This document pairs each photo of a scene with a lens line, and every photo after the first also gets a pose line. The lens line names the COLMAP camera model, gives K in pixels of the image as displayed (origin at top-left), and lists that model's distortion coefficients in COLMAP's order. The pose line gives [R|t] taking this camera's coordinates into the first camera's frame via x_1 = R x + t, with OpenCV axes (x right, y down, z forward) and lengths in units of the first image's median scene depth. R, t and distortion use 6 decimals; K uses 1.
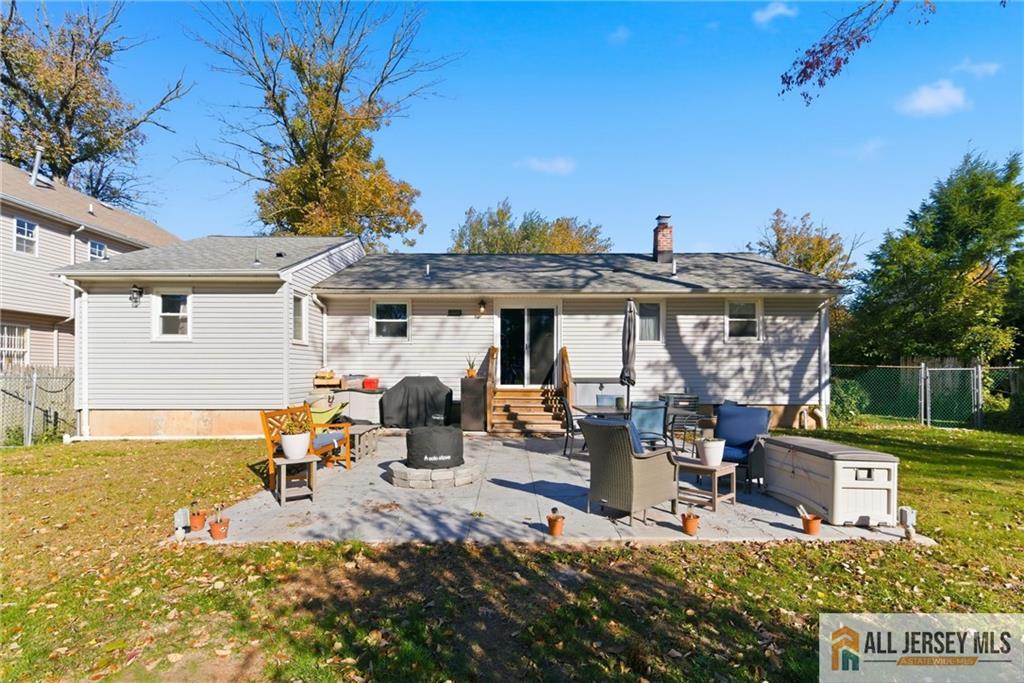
lens RADIAL K [[483.8, 0, 505.9], [0, 483.8, 366.9], [0, 0, 1]] dist [-0.002099, -0.002144]
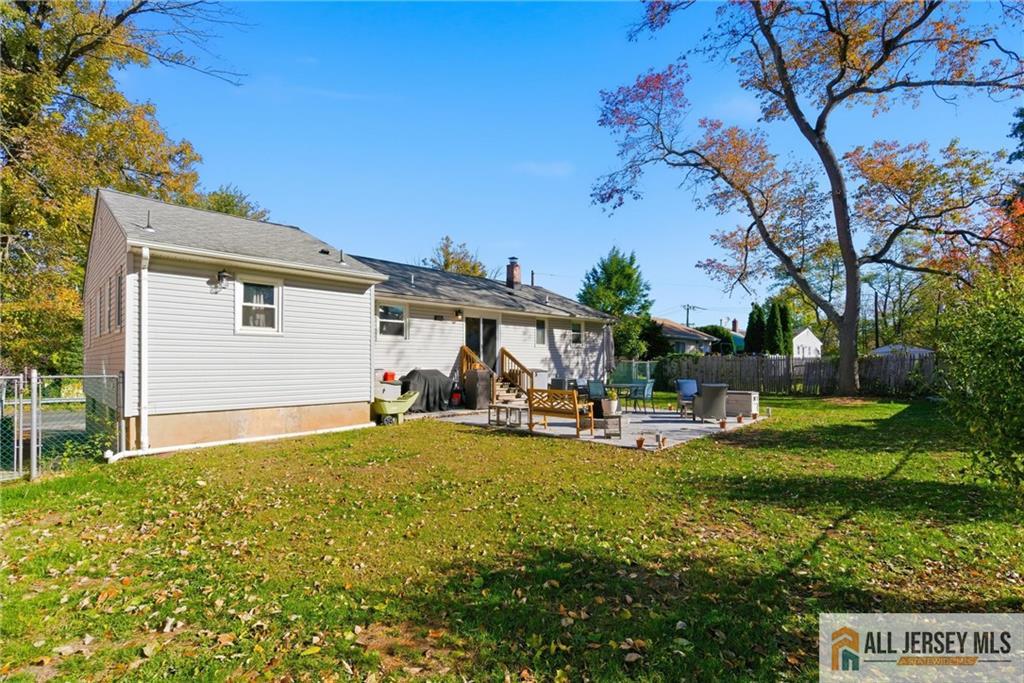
lens RADIAL K [[483.8, 0, 514.0], [0, 483.8, 349.6], [0, 0, 1]] dist [-0.002099, -0.002144]
pose [[0.687334, 0.017602, 0.726128, -0.880760], [-0.002022, 0.999749, -0.022320, -0.003657], [-0.726338, 0.013873, 0.687197, 0.008892]]
